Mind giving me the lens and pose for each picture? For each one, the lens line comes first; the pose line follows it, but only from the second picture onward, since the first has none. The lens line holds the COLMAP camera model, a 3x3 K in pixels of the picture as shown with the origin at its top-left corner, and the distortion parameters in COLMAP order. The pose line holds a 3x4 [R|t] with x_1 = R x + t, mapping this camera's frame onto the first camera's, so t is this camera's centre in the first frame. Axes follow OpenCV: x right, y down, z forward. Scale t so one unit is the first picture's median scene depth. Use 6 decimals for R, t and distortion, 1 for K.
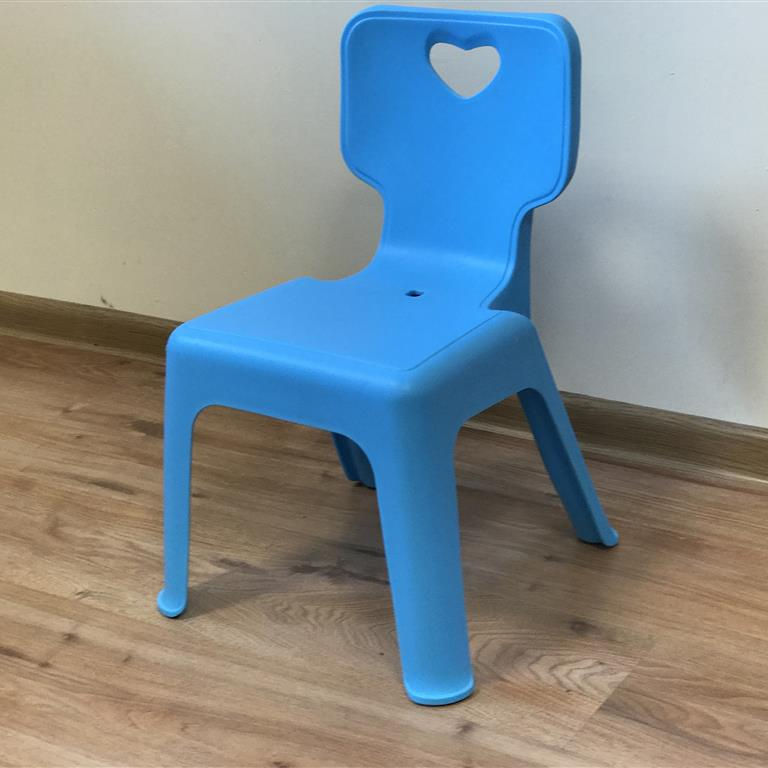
lens RADIAL K [[1679.8, 0, 384.0], [0, 1679.8, 384.0], [0, 0, 1]] dist [-0.059835, 1.067864]
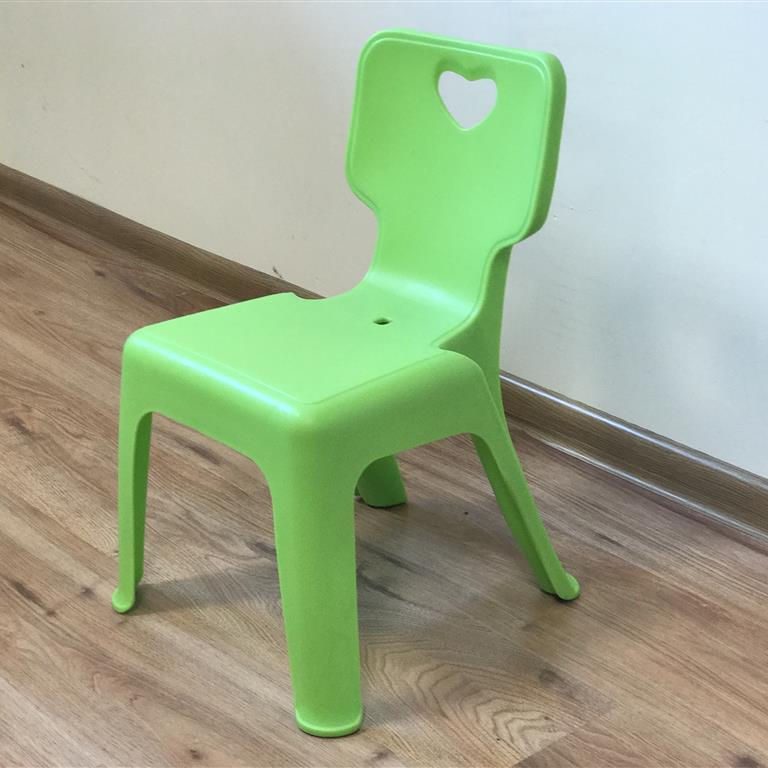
lens RADIAL K [[1679.8, 0, 384.0], [0, 1679.8, 384.0], [0, 0, 1]] dist [-0.059835, 1.067864]
pose [[0.954914, 0.150536, -0.255888, 0.243036], [-0.143029, 0.988563, 0.047809, -0.055974], [0.260159, -0.009054, 0.965523, 0.028175]]
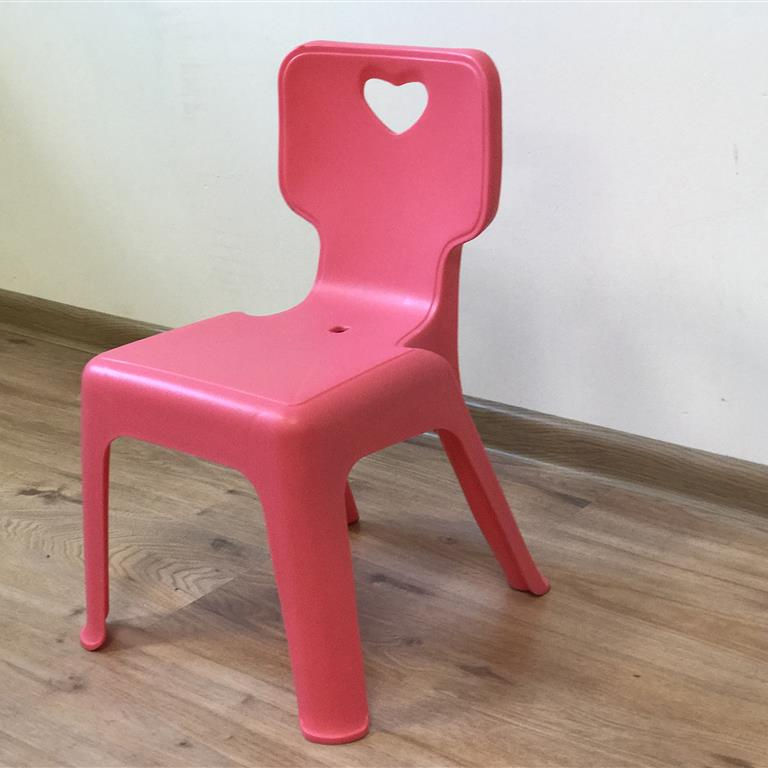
lens RADIAL K [[1679.8, 0, 384.0], [0, 1679.8, 384.0], [0, 0, 1]] dist [-0.059835, 1.067864]
pose [[0.991345, 0.038392, -0.125540, 0.361316], [-0.041791, 0.998825, -0.024557, 0.056331], [0.124450, 0.029591, 0.991785, -0.141122]]
